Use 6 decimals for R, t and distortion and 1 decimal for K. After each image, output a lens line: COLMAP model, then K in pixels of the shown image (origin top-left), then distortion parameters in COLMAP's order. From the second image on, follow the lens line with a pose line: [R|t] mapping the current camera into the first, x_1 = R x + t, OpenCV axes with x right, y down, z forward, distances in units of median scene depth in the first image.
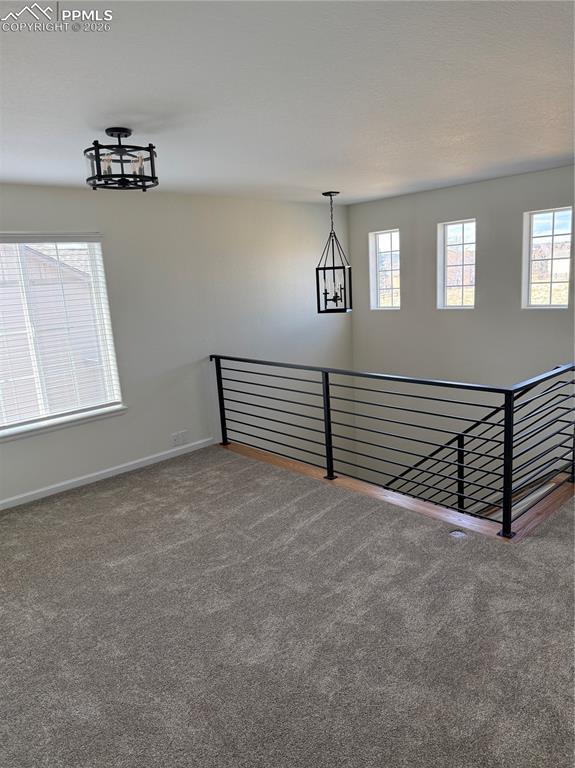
lens RADIAL K [[539.9, 0, 284.7], [0, 539.9, 386.5], [0, 0, 1]] dist [0.124532, -0.165649]
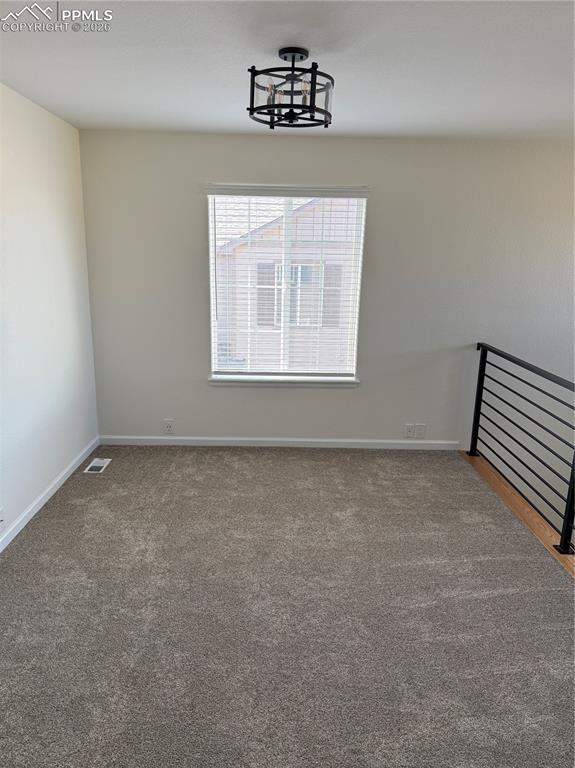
lens RADIAL K [[539.9, 0, 284.7], [0, 539.9, 386.5], [0, 0, 1]] dist [0.124532, -0.165649]
pose [[0.742582, 0.240798, -0.624971, 0.196917], [-0.206009, 0.970015, 0.128963, -0.047301], [0.637285, 0.032984, 0.769922, 0.219022]]
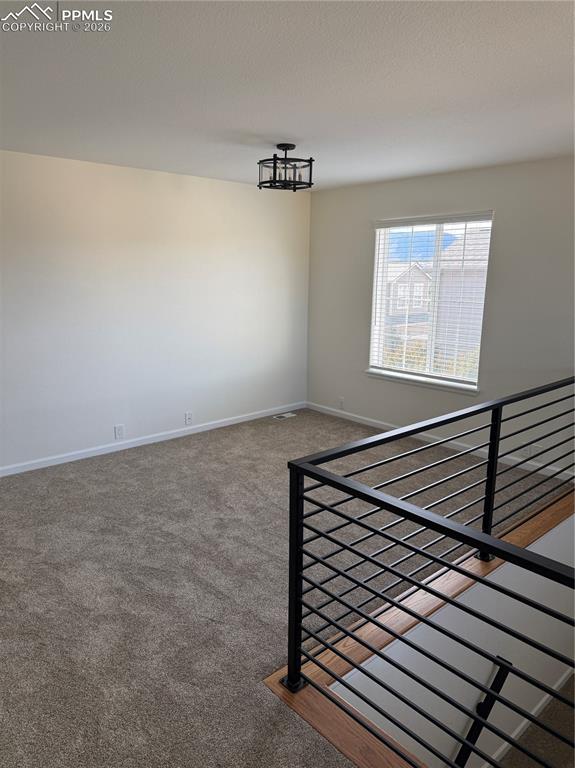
lens RADIAL K [[539.9, 0, 284.7], [0, 539.9, 386.5], [0, 0, 1]] dist [0.124532, -0.165649]
pose [[-0.015568, 0.275083, -0.961294, 0.672786], [-0.211223, 0.938809, 0.272070, -0.166473], [0.977314, 0.207283, 0.043488, 0.632841]]
